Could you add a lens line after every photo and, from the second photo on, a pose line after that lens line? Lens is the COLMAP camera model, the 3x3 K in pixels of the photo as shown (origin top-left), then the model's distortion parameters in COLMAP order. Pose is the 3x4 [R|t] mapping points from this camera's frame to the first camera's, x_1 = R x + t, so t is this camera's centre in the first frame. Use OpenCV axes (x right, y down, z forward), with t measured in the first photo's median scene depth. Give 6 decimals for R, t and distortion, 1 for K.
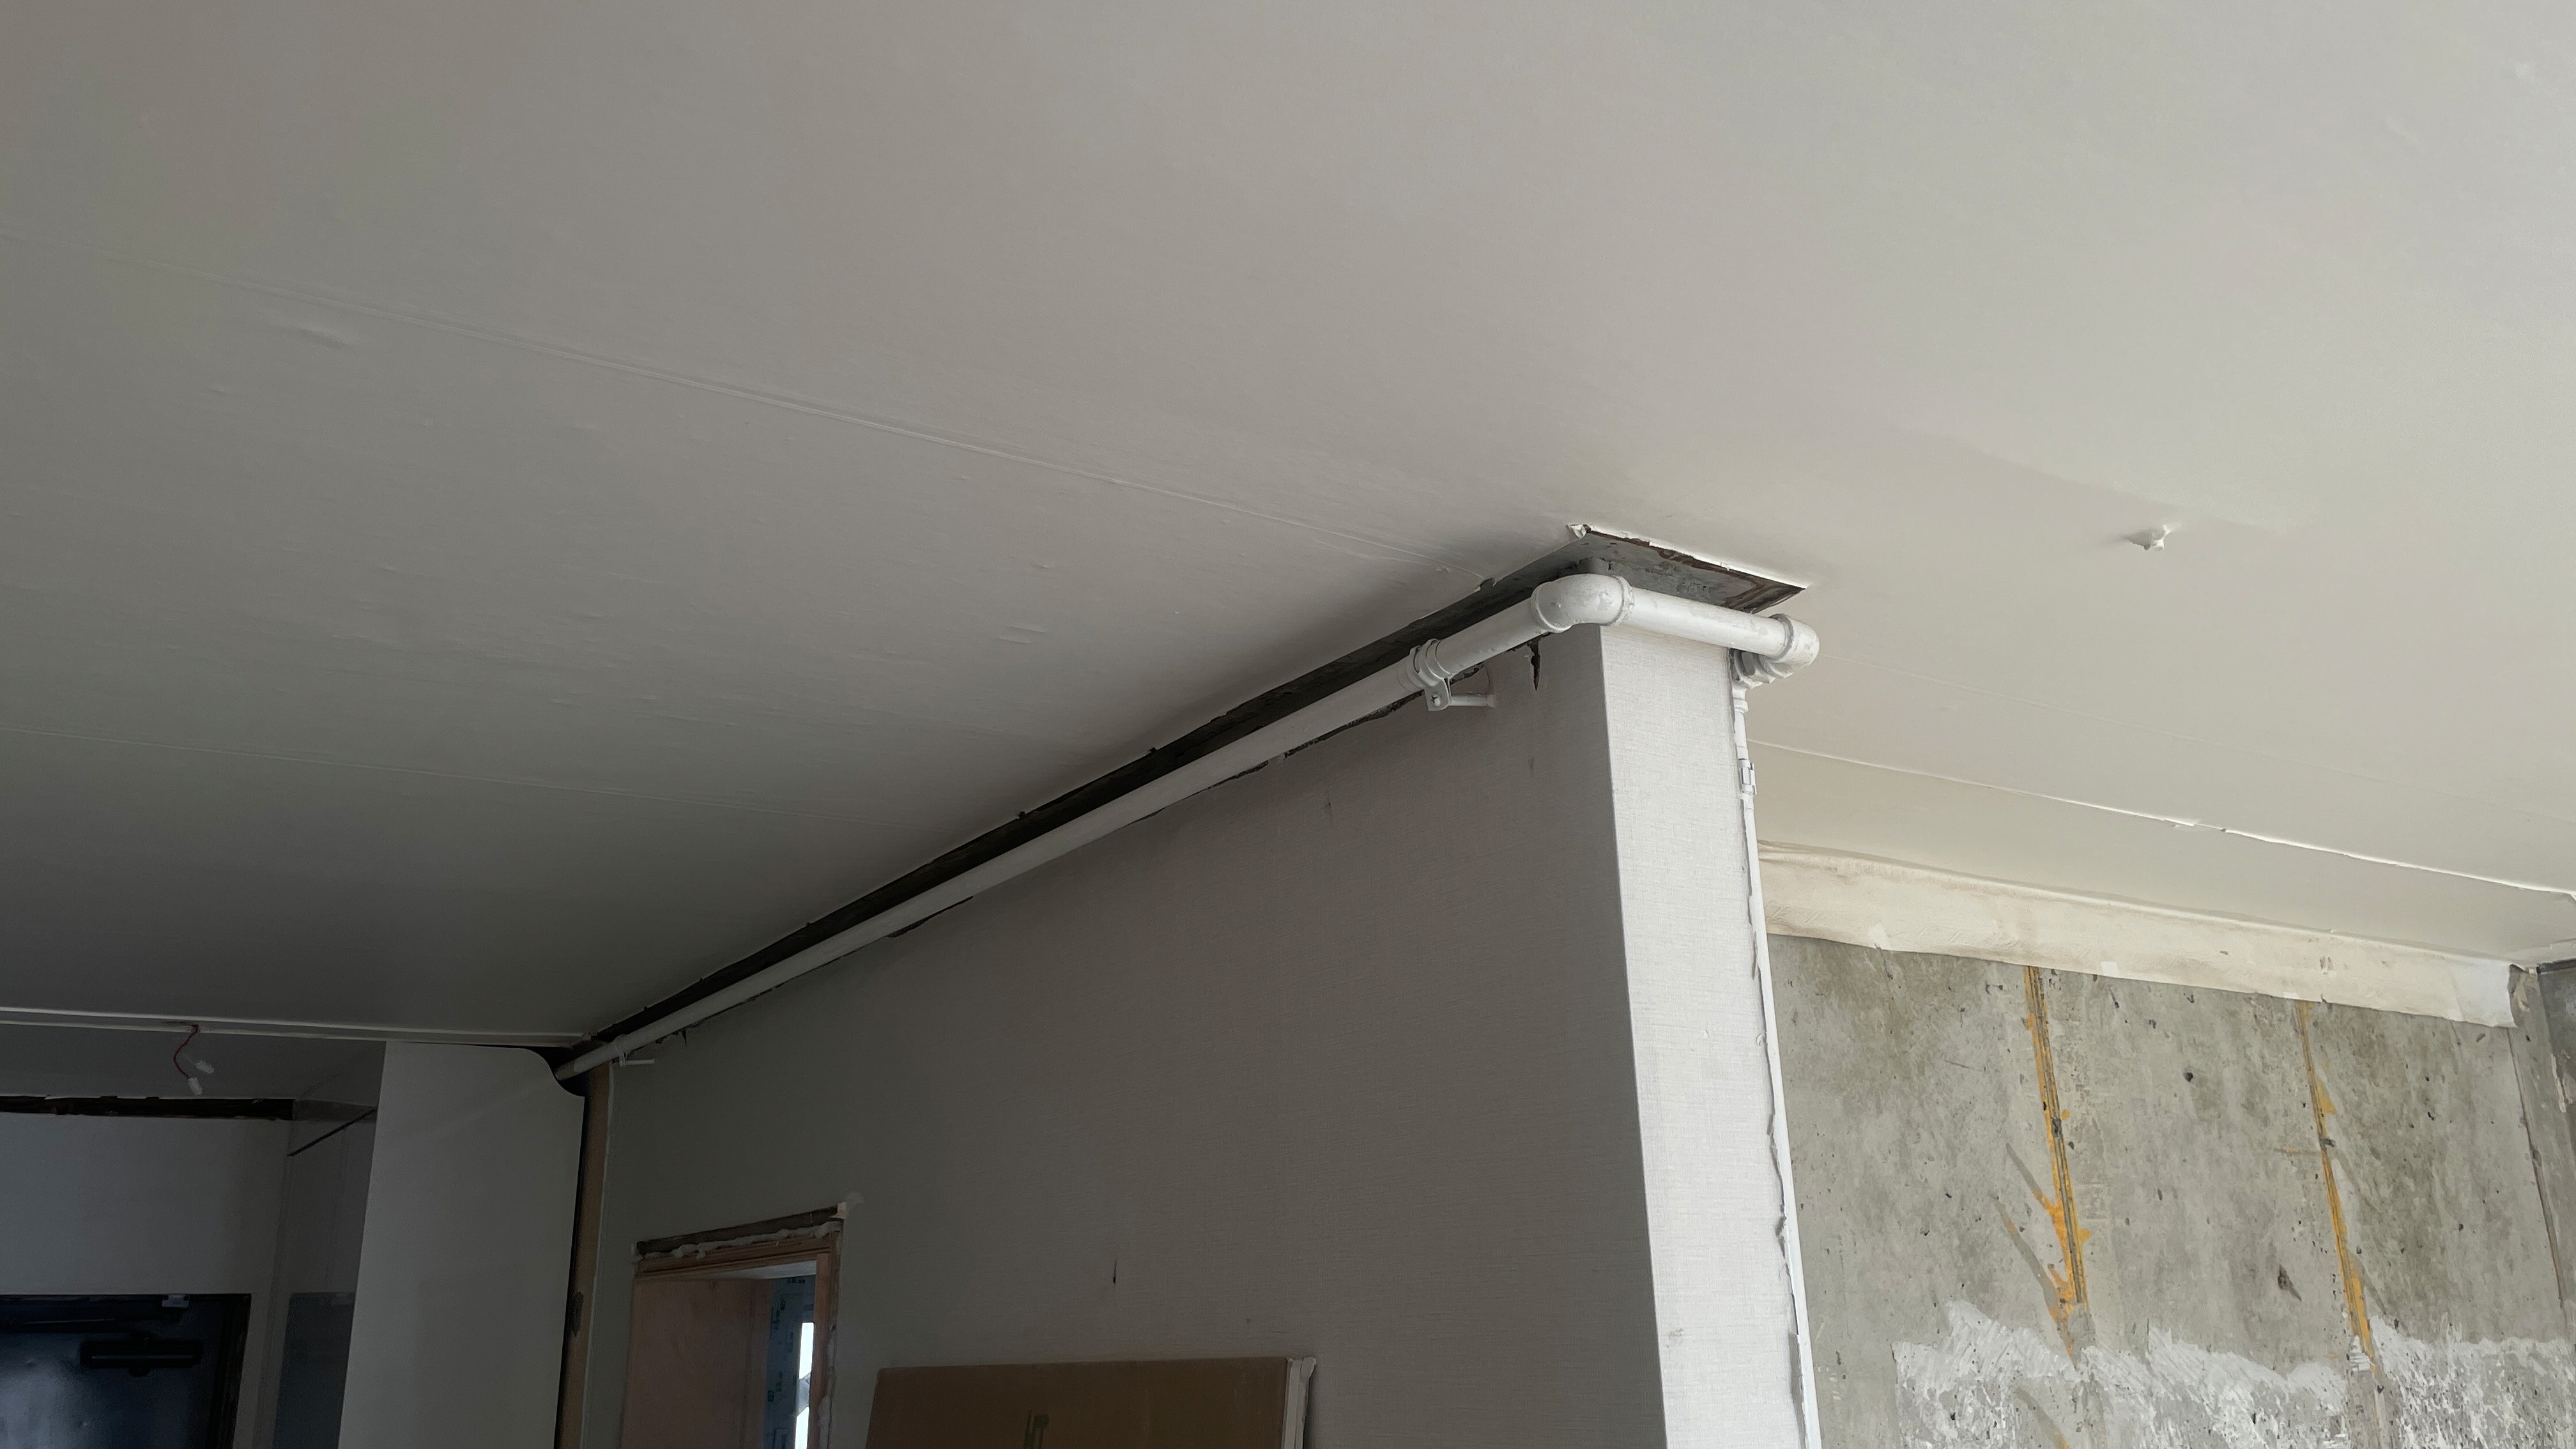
lens RADIAL K [[1950.1, 0, 1288.0], [0, 1950.1, 724.5], [0, 0, 1]] dist [0.097869, -0.123499]
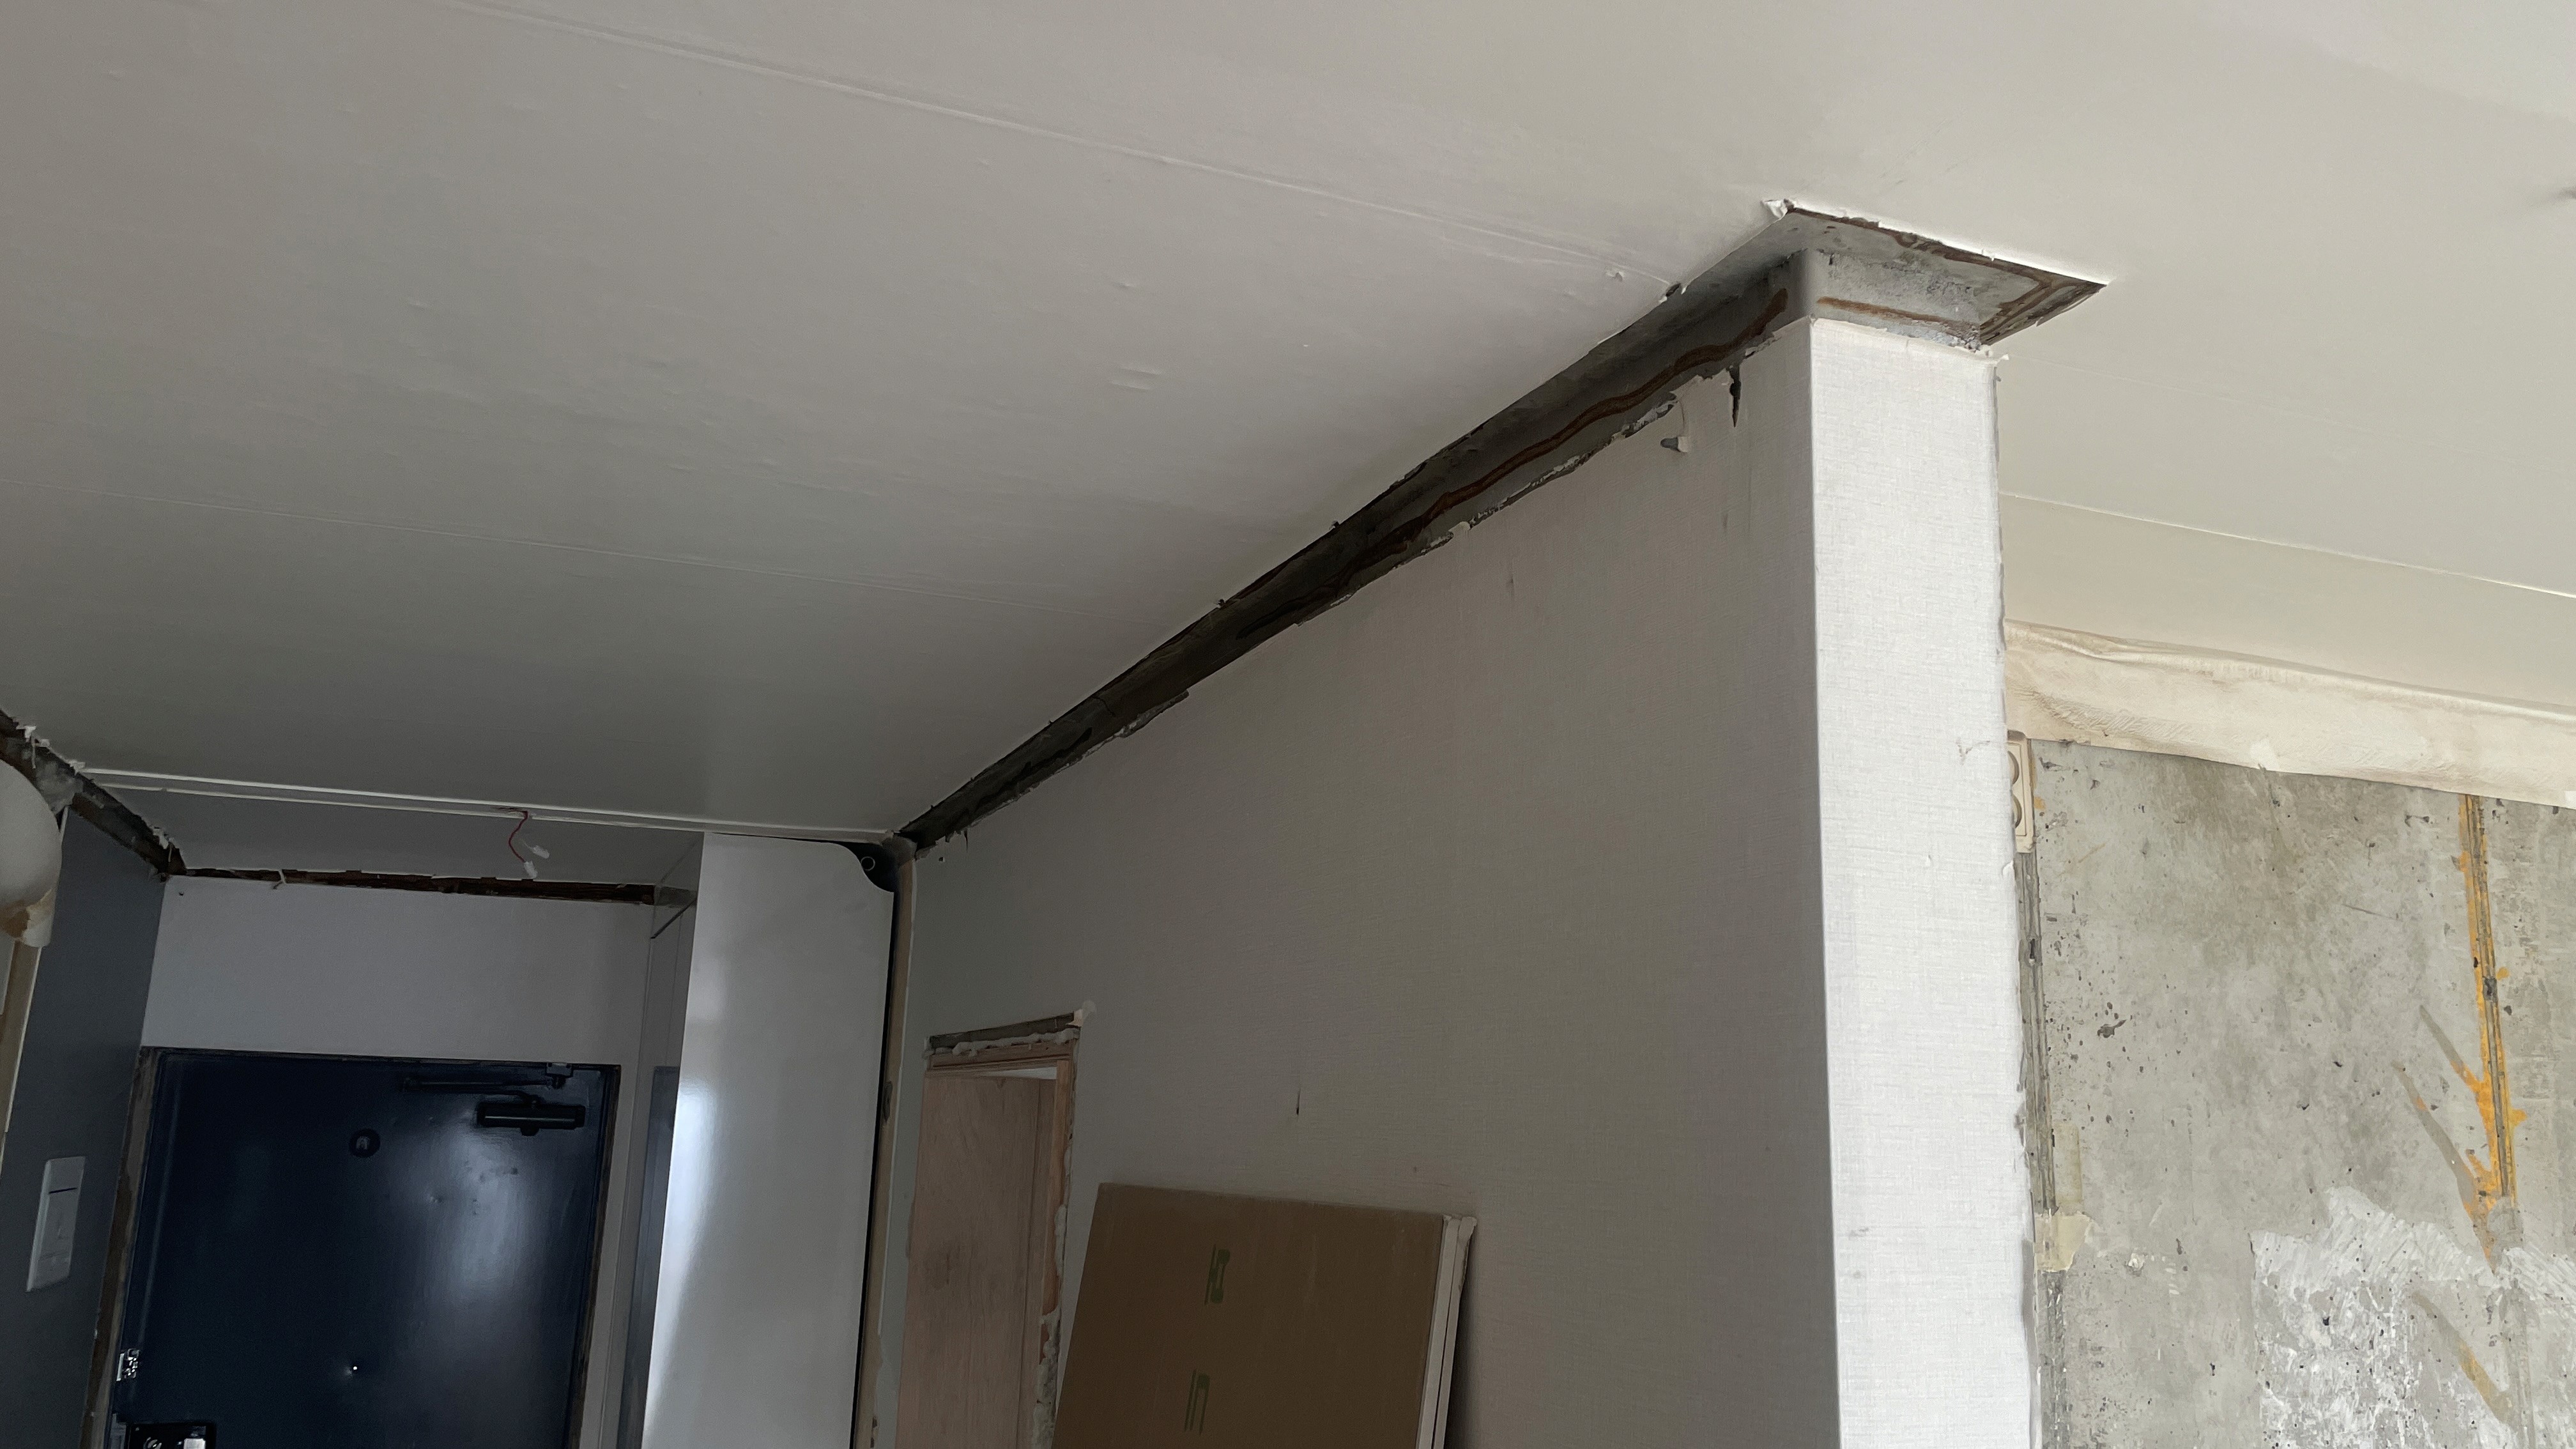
lens RADIAL K [[1950.1, 0, 1288.0], [0, 1950.1, 724.5], [0, 0, 1]] dist [0.097869, -0.123499]
pose [[0.979162, 0.015141, -0.202513, 0.067336], [0.003491, 0.995815, 0.091329, 0.017564], [0.203048, -0.090133, 0.975012, 0.105063]]
